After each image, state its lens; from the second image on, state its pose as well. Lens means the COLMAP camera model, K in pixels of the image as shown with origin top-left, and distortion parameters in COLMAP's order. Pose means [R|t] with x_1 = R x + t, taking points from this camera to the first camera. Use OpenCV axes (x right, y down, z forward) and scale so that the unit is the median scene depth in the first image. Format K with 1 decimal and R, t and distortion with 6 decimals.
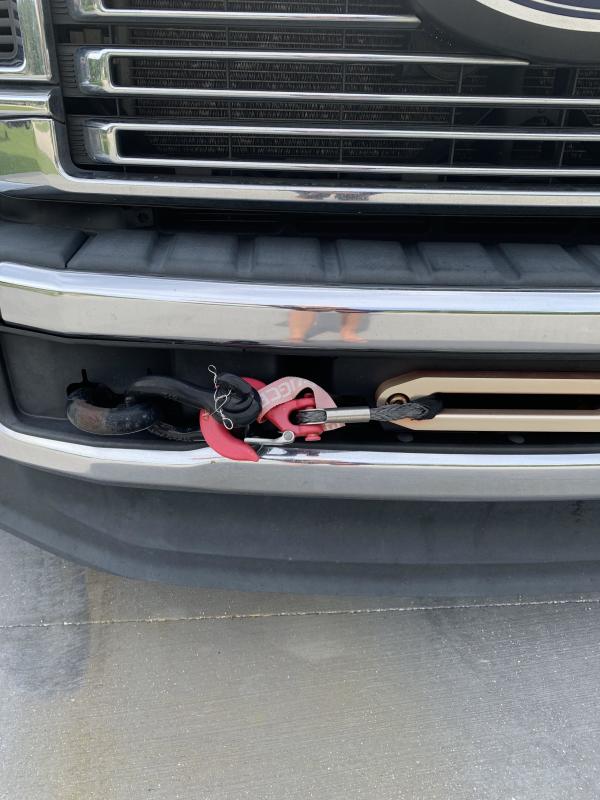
lens RADIAL K [[620.8, 0, 303.3], [0, 620.8, 399.4], [0, 0, 1]] dist [0.022341, -0.028399]
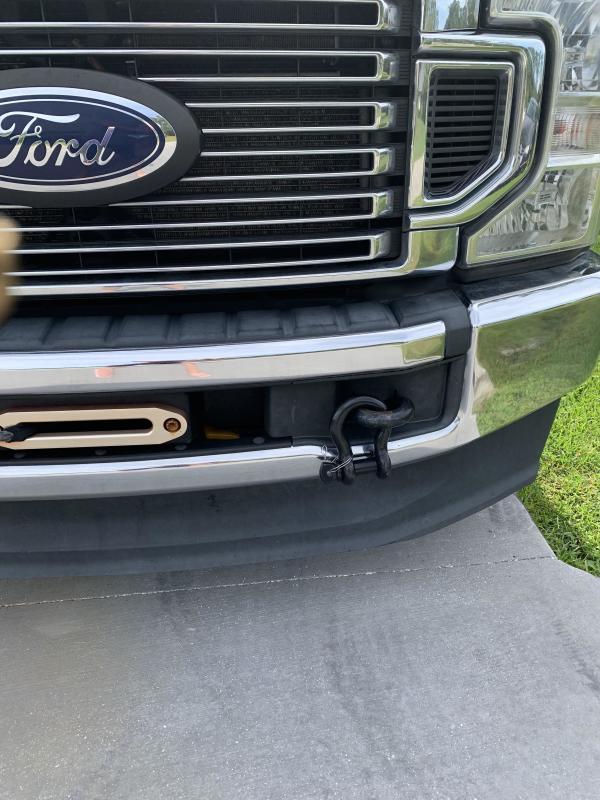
lens RADIAL K [[620.8, 0, 301.0], [0, 620.8, 396.2], [0, 0, 1]] dist [0.022341, -0.028399]
pose [[0.998757, -0.041374, 0.027793, 0.786183], [0.042275, 0.998572, -0.032668, 0.001888], [-0.026402, 0.033802, 0.999080, -0.439000]]
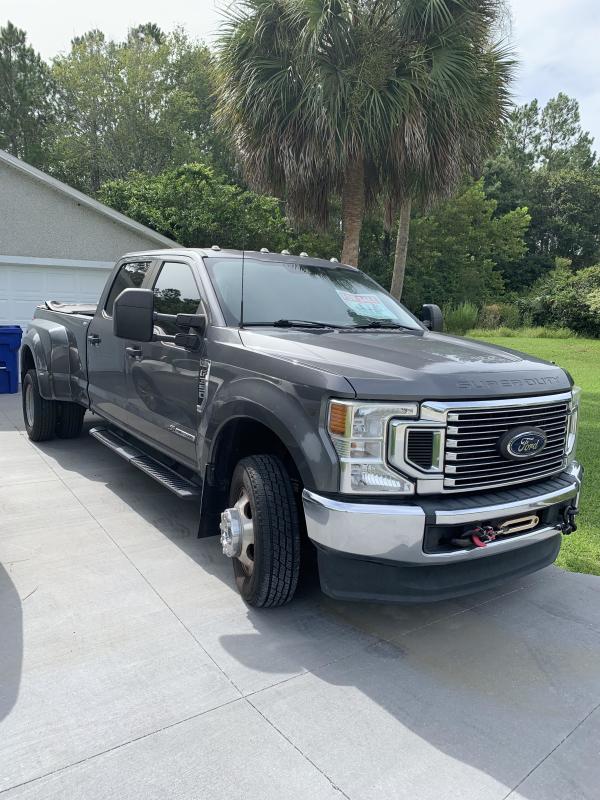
lens RADIAL K [[620.8, 0, 296.2], [0, 620.8, 398.7], [0, 0, 1]] dist [0.022341, -0.028399]
pose [[0.849862, -0.057313, 0.523879, -3.431573], [0.216072, 0.944570, -0.247186, -0.086828], [-0.480673, 0.323270, 0.815138, -2.283373]]
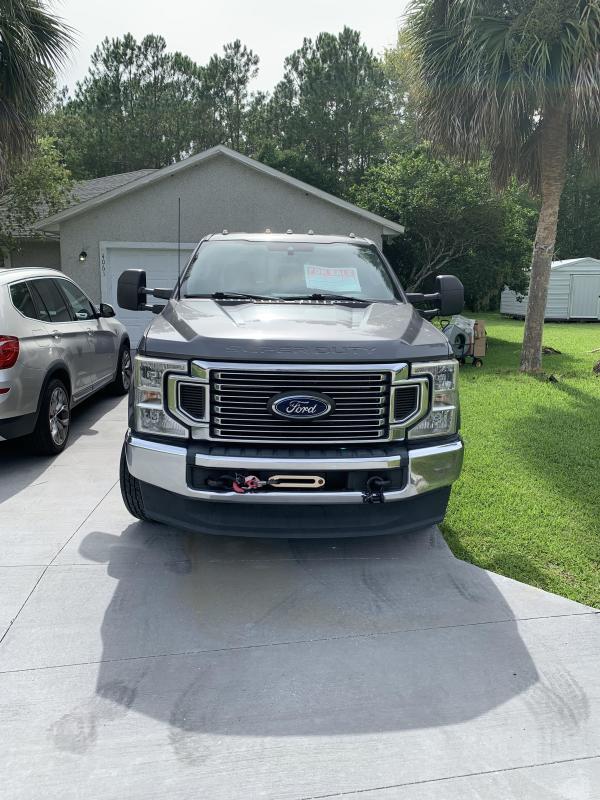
lens RADIAL K [[620.8, 0, 297.2], [0, 620.8, 393.2], [0, 0, 1]] dist [0.022341, -0.028399]
pose [[0.999997, 0.002065, 0.001620, 0.334638], [-0.001523, 0.959253, -0.282543, 0.726160], [-0.002137, 0.282539, 0.959253, -3.931174]]
